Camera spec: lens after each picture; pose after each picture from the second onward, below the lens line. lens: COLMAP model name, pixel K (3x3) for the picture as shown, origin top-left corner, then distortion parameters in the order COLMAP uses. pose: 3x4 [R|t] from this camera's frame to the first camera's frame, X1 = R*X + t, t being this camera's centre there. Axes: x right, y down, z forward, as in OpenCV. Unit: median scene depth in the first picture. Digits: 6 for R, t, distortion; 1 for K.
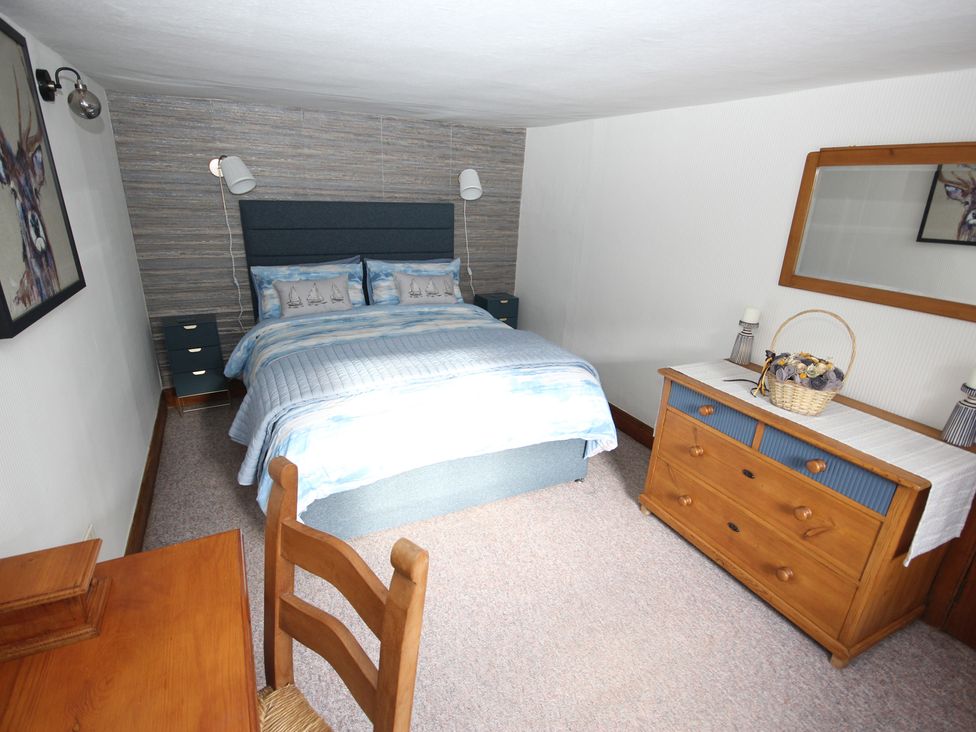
lens RADIAL K [[509.4, 0, 488.0], [0, 509.4, 366.0], [0, 0, 1]] dist [0.003518, -0.000875]
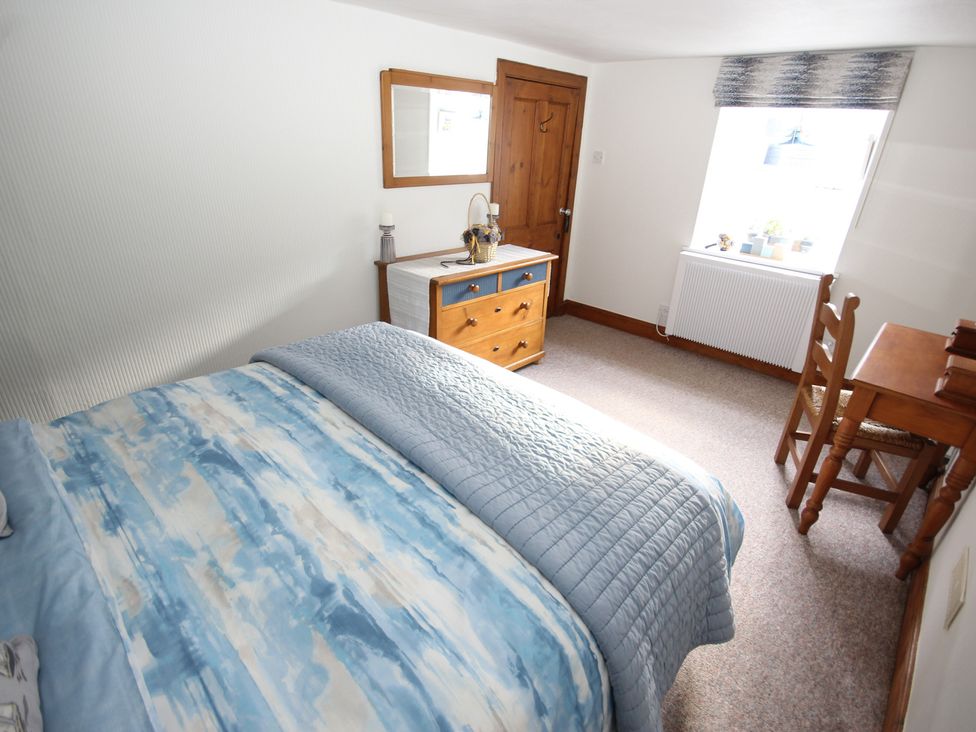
lens RADIAL K [[509.4, 0, 488.0], [0, 509.4, 366.0], [0, 0, 1]] dist [0.003518, -0.000875]
pose [[-0.349094, -0.445288, 0.824532, -0.731064], [0.253925, 0.802018, 0.540637, -0.438516], [-0.902028, 0.398103, -0.166910, 1.229880]]
